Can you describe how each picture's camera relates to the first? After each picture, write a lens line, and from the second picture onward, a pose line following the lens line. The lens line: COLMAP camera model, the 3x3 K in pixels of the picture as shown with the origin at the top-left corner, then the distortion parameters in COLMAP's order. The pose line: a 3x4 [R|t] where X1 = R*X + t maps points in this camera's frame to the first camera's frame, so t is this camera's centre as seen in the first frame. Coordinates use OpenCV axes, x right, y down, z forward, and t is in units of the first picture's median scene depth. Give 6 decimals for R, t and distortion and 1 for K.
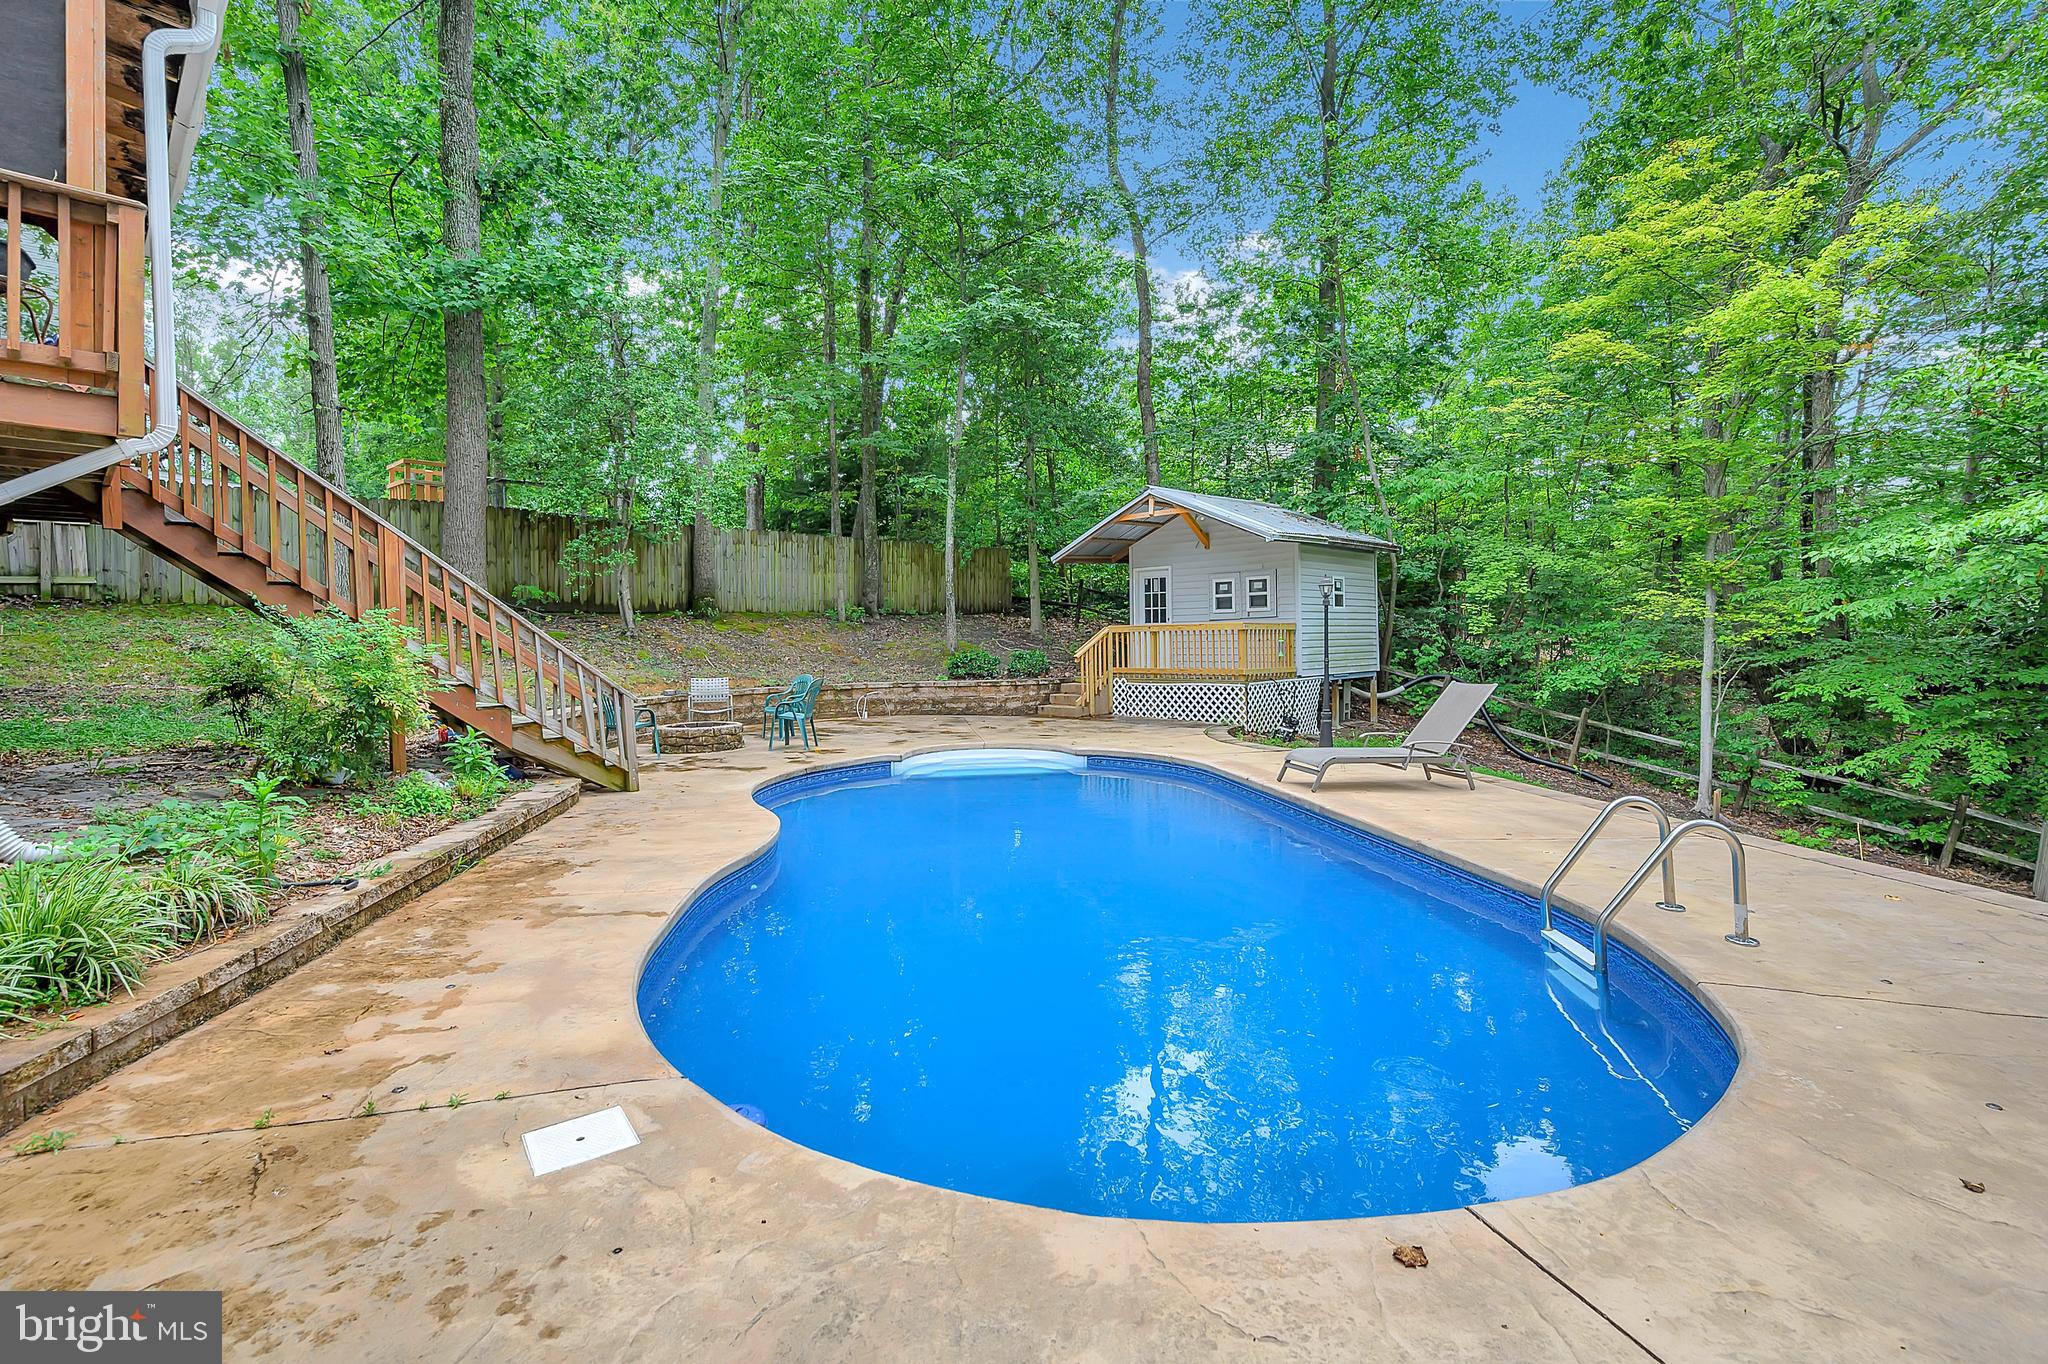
lens RADIAL K [[928.3, 0, 1023.2], [0, 928.3, 642.3], [0, 0, 1]] dist [0.001809, 0.000022]
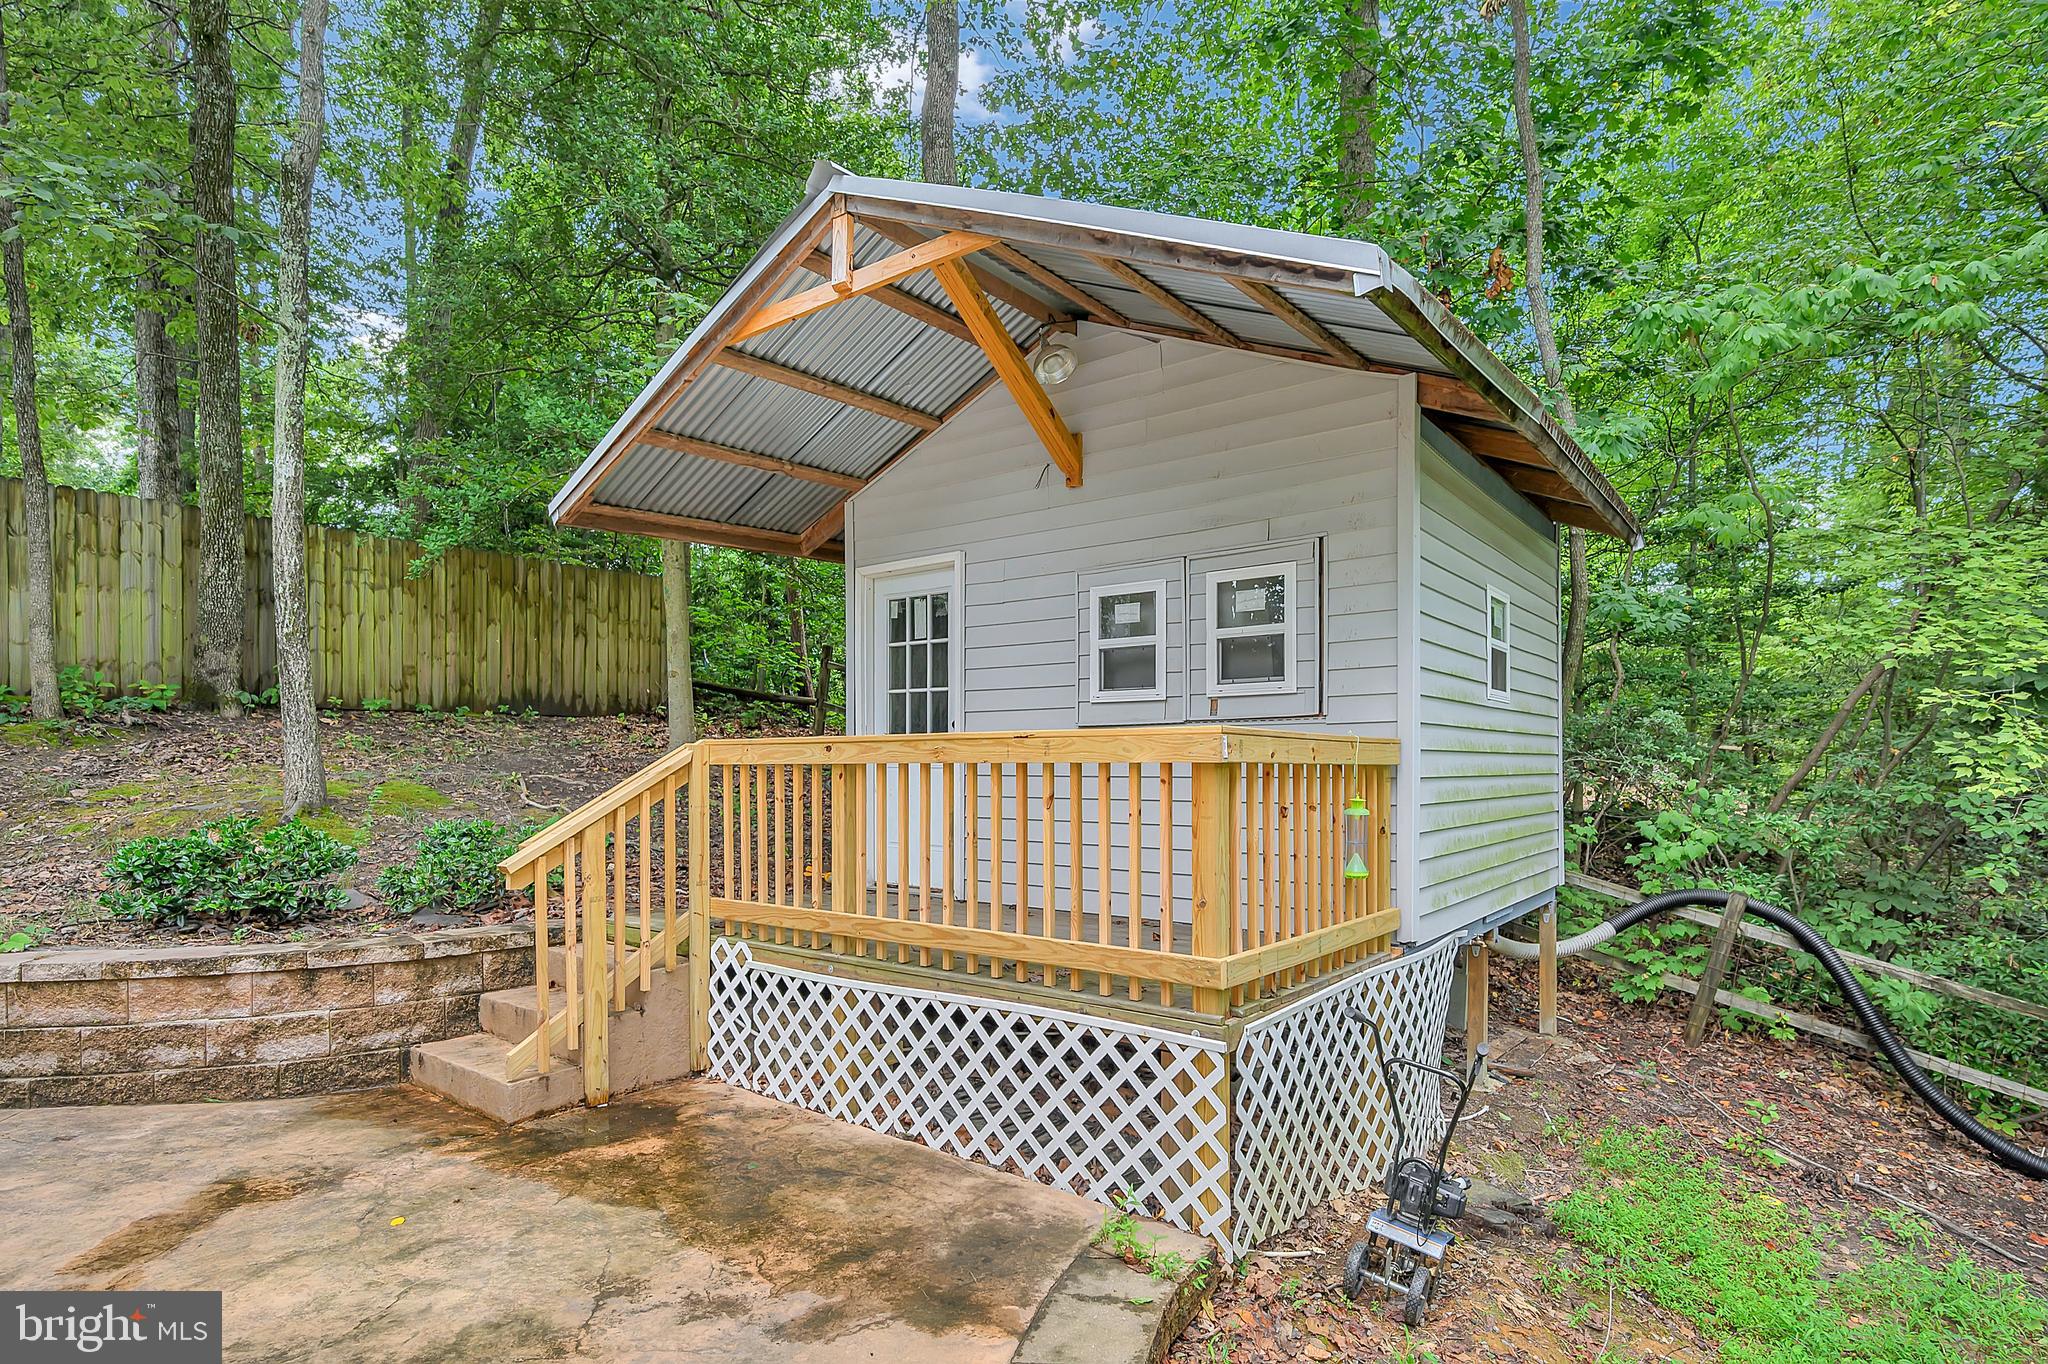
lens RADIAL K [[1037.0, 0, 1030.9], [0, 1037.0, 768.0], [0, 0, 1]] dist [-0.000163, -0.000343]
pose [[0.992803, 0.014009, 0.118933, 0.149724], [-0.013821, 0.999902, -0.002412, -0.010062], [-0.118955, 0.000751, 0.992899, 0.689697]]
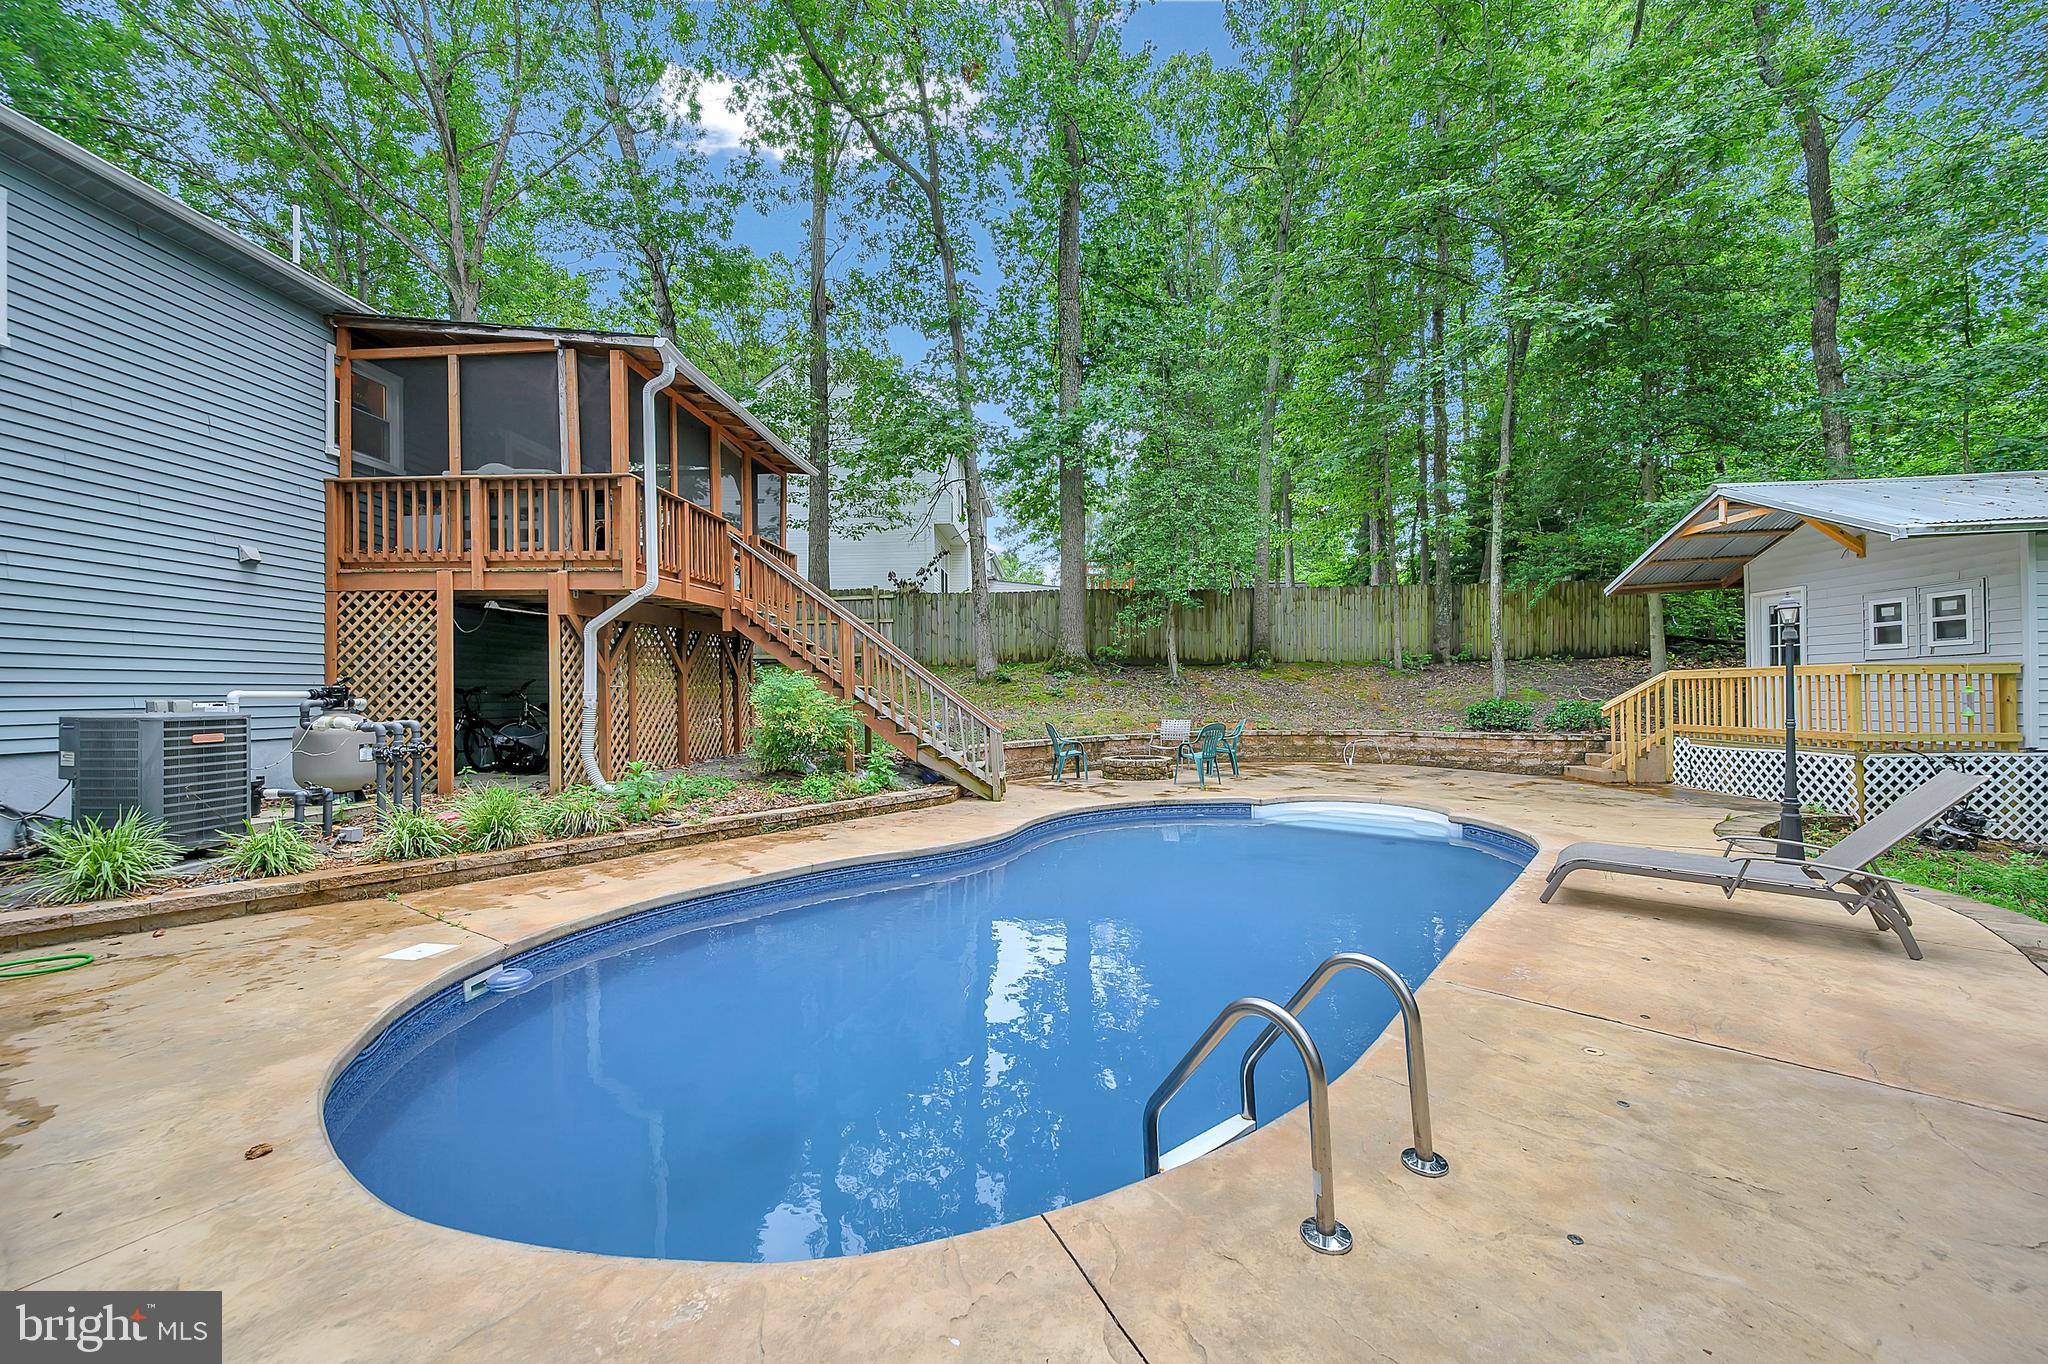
lens RADIAL K [[815.8, 0, 1028.9], [0, 815.8, 690.6], [0, 0, 1]] dist [-0.001031, 0.000006]
pose [[0.653222, 0.005822, -0.757144, 0.258985], [-0.003476, 0.999983, 0.004691, -0.002294], [0.757158, -0.000433, 0.653231, 0.138653]]
